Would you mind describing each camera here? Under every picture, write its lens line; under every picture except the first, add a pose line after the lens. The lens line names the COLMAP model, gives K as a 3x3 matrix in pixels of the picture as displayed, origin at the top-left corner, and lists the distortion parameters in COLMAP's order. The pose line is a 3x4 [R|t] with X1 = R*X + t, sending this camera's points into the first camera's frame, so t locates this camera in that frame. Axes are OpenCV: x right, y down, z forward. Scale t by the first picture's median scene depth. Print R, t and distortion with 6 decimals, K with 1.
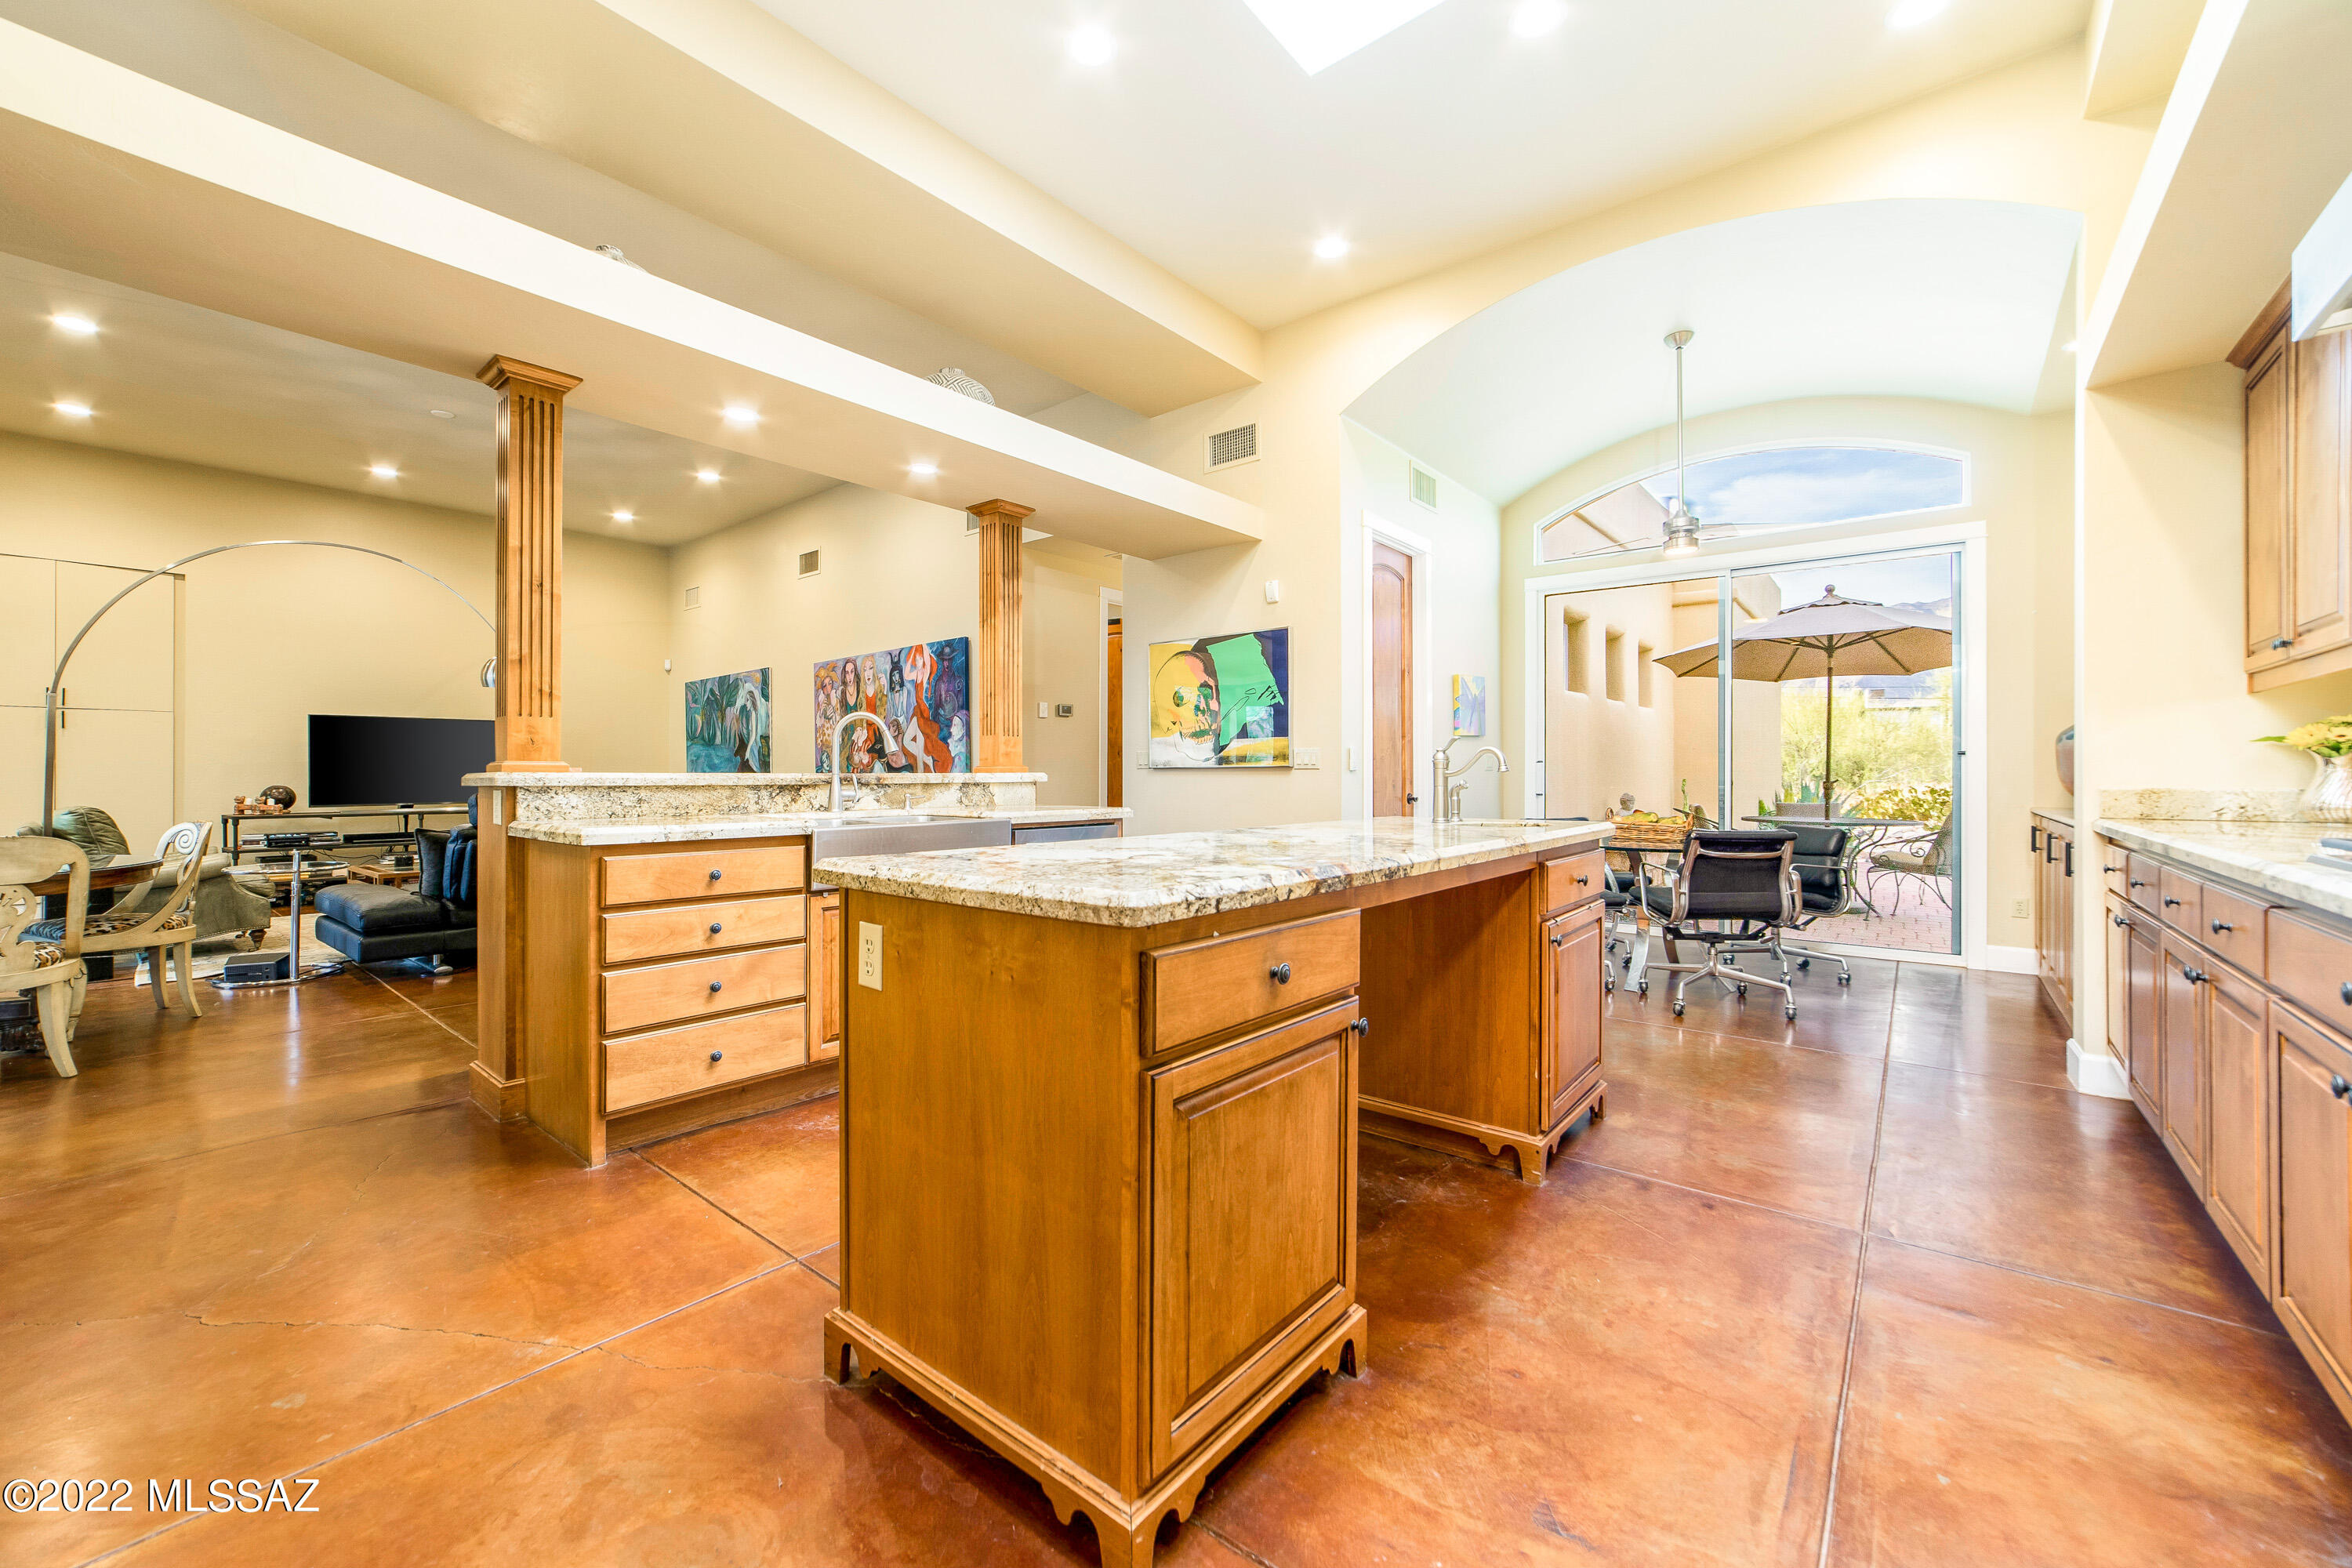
lens RADIAL K [[915.9, 0, 1161.0], [0, 915.9, 772.4], [0, 0, 1]] dist [-0.017315, 0.005524]
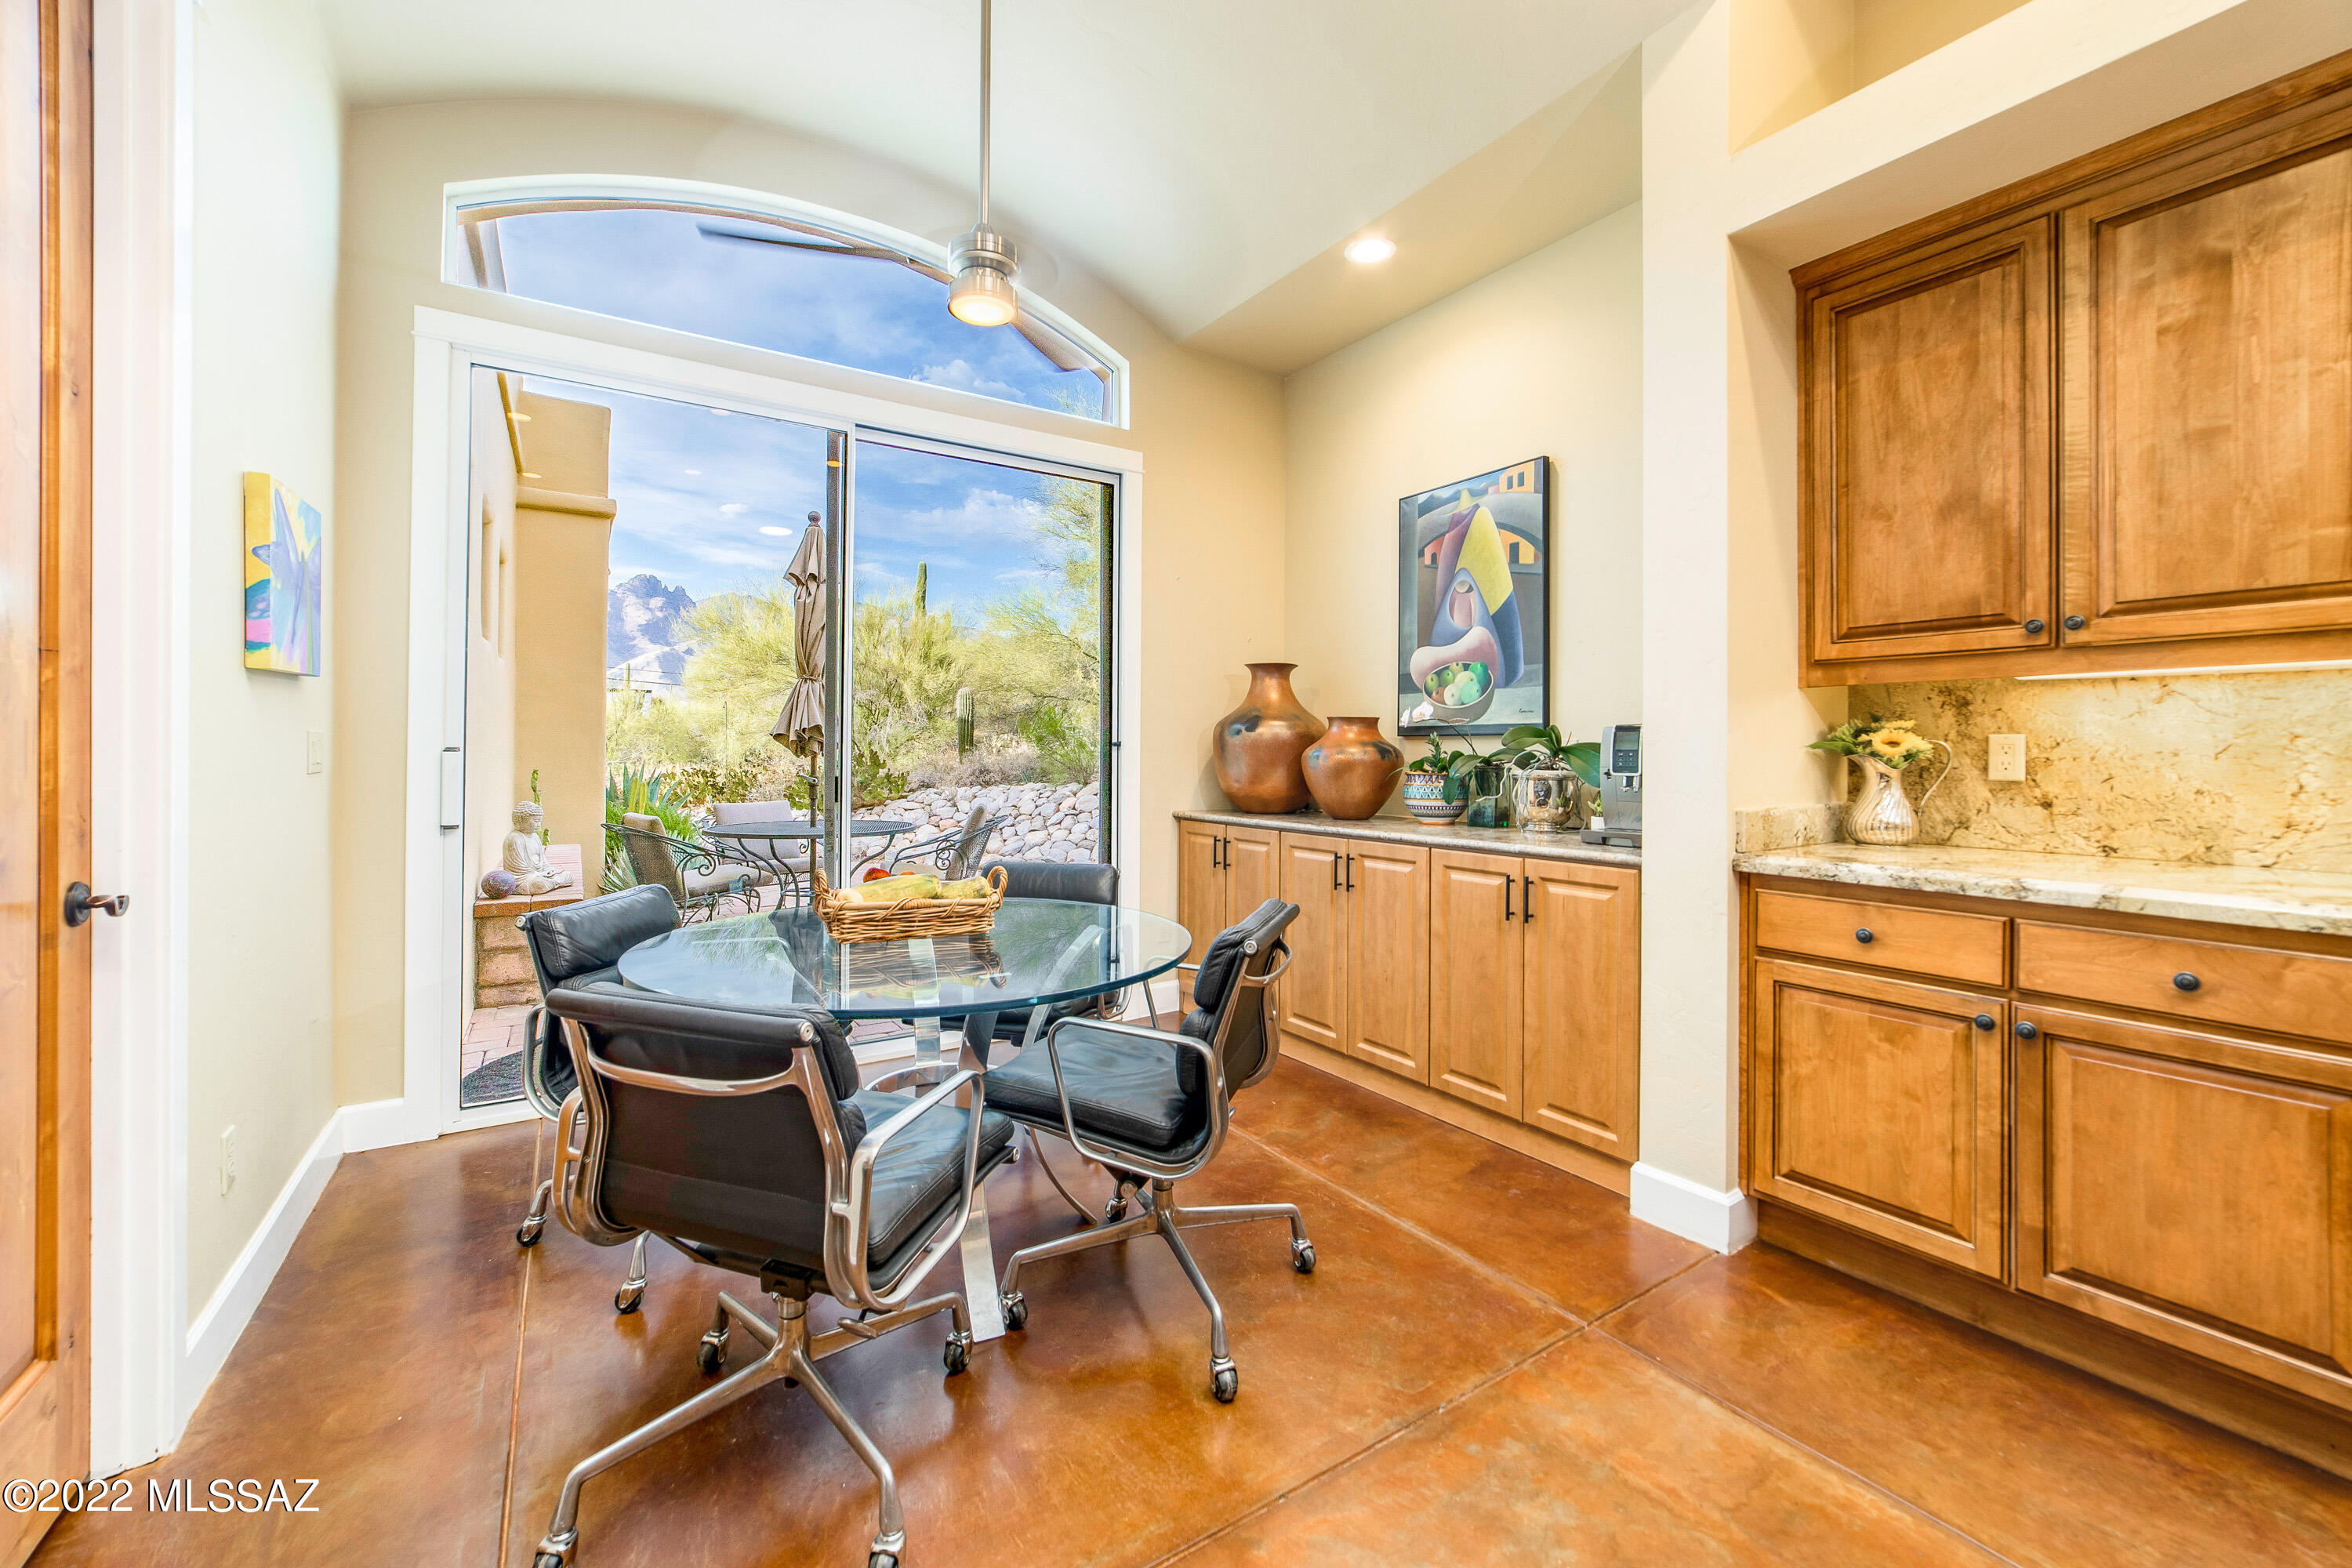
lens RADIAL K [[931.5, 0, 1168.8], [0, 931.5, 743.5], [0, 0, 1]] dist [-0.019429, 0.005744]
pose [[0.293672, 0.009492, 0.955859, 0.192537], [-0.004238, 0.999954, -0.008628, -0.022224], [-0.955897, -0.001518, 0.293699, 1.037693]]
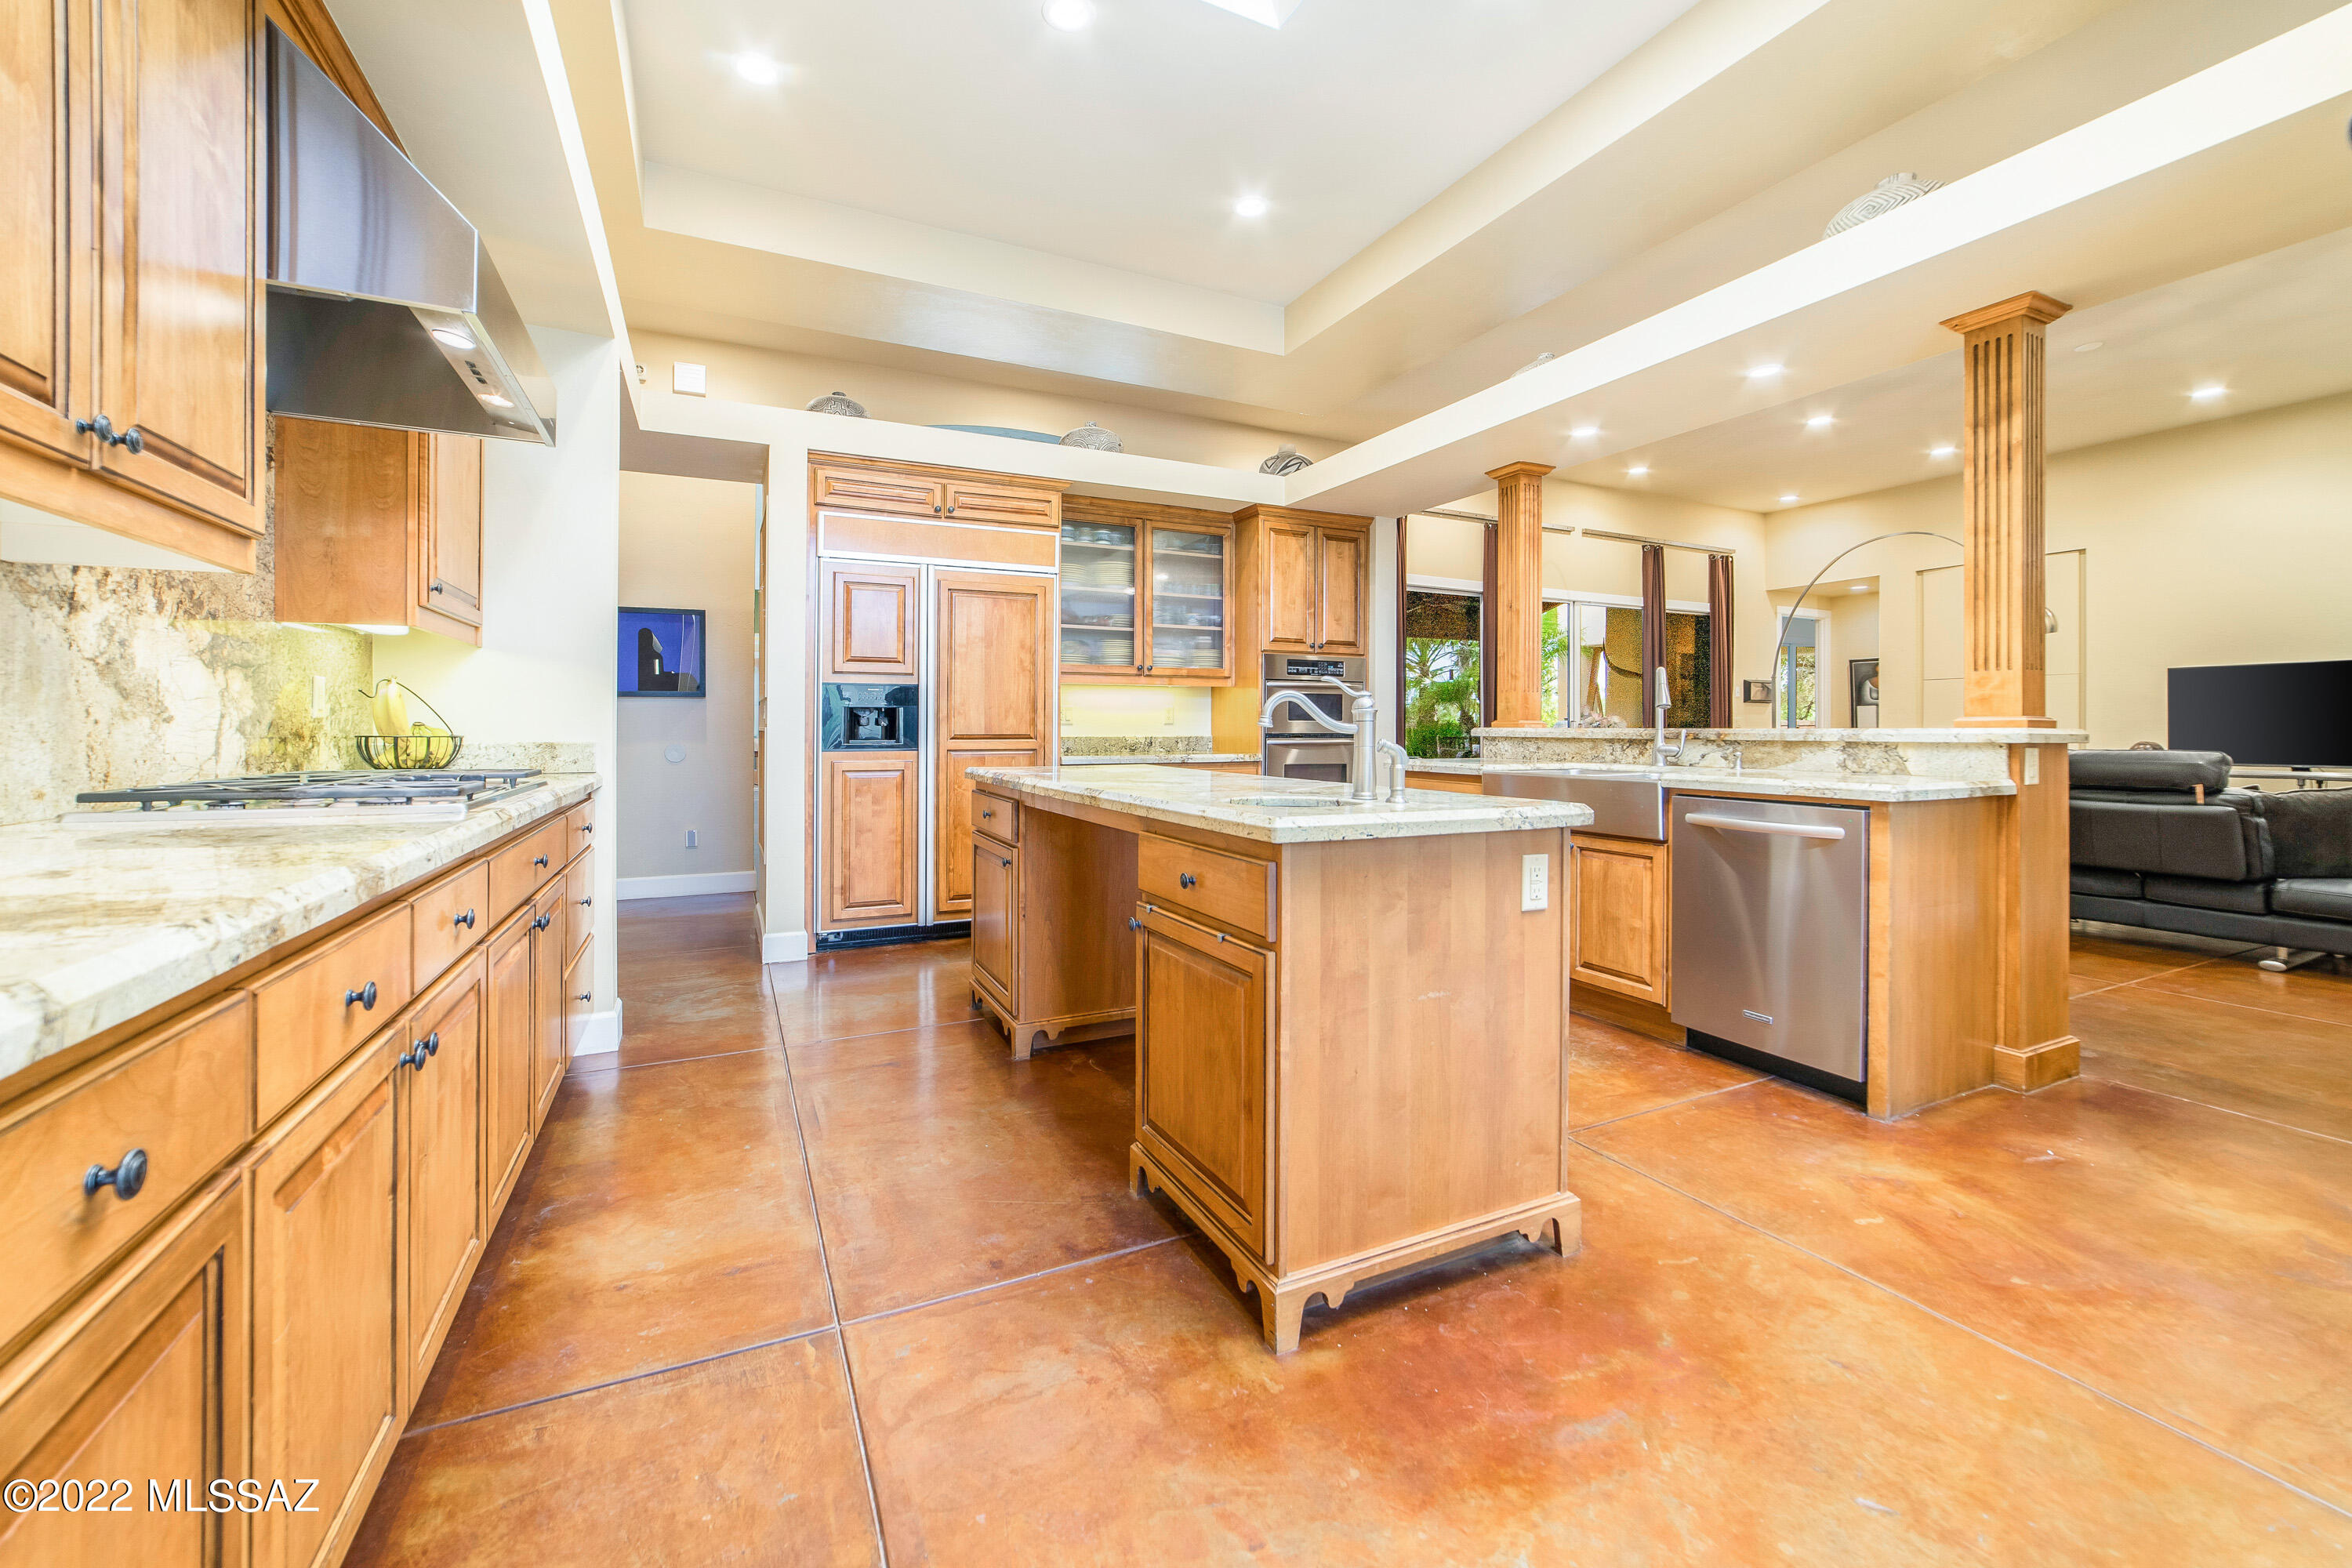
lens RADIAL K [[928.4, 0, 1174.9], [0, 928.4, 714.7], [0, 0, 1]] dist [-0.012384, 0.000062]
pose [[-0.406474, -0.013514, -0.913562, 0.832284], [-0.000336, 0.999893, -0.014642, 0.000825], [0.913662, -0.005644, -0.406435, 0.952612]]
